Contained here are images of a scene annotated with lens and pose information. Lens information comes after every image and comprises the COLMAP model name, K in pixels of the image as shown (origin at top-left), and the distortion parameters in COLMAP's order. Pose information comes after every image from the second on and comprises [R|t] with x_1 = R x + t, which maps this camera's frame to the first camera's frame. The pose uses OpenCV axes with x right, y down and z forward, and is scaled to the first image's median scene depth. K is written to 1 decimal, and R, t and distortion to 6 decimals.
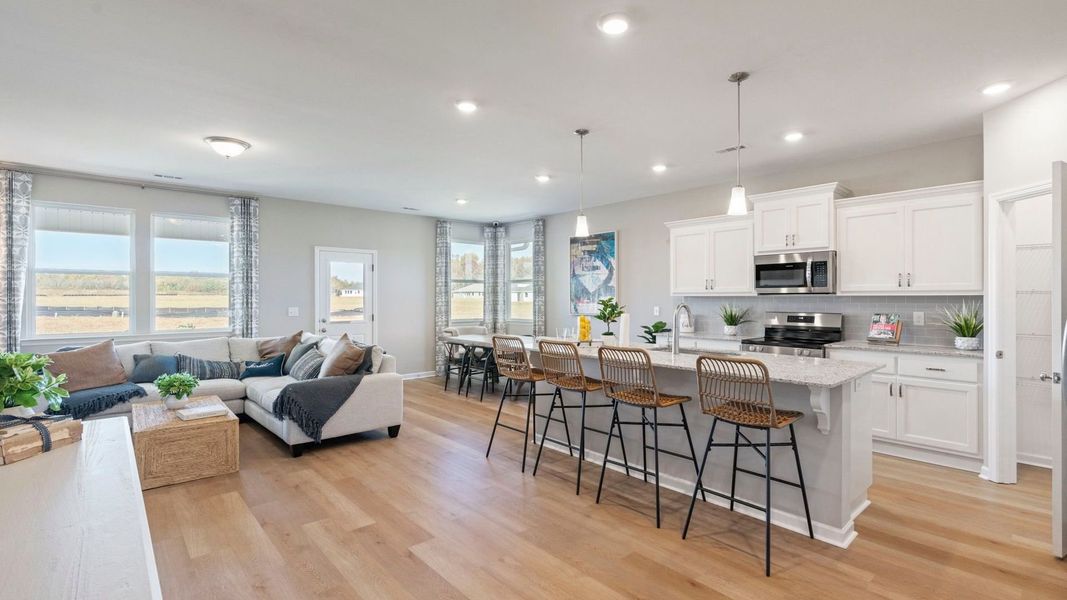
lens RADIAL K [[486.8, 0, 533.5], [0, 486.8, 300.0], [0, 0, 1]] dist [-0.003294, 0.000039]
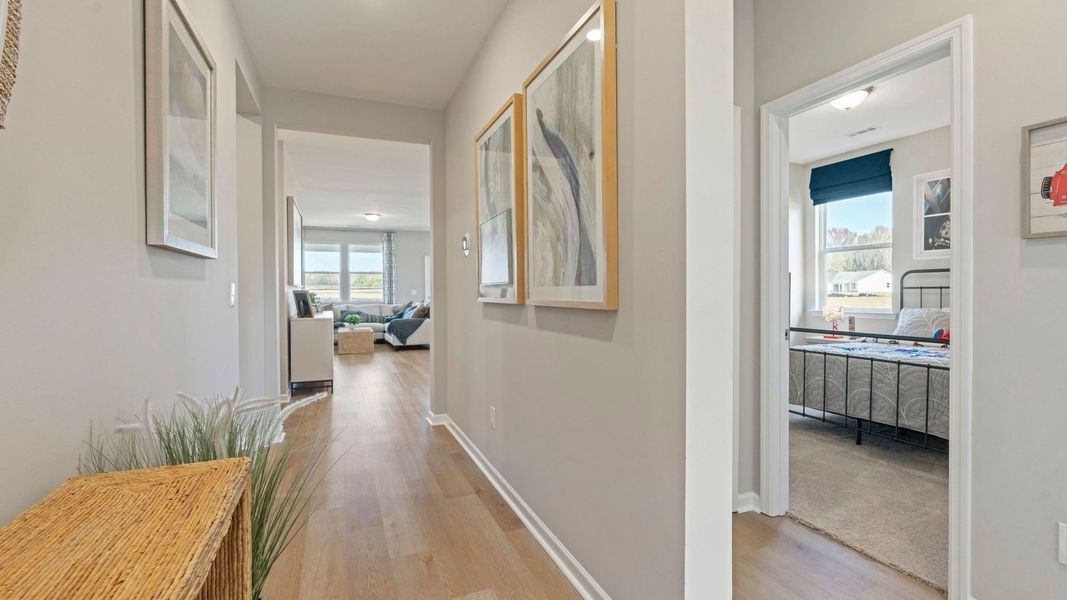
lens RADIAL K [[486.8, 0, 533.5], [0, 486.8, 300.0], [0, 0, 1]] dist [-0.003294, 0.000039]
pose [[0.944726, 0.002381, -0.327853, 1.122542], [0.002353, 0.999899, 0.014043, 0.060600], [0.327853, -0.014038, 0.944624, -1.227479]]
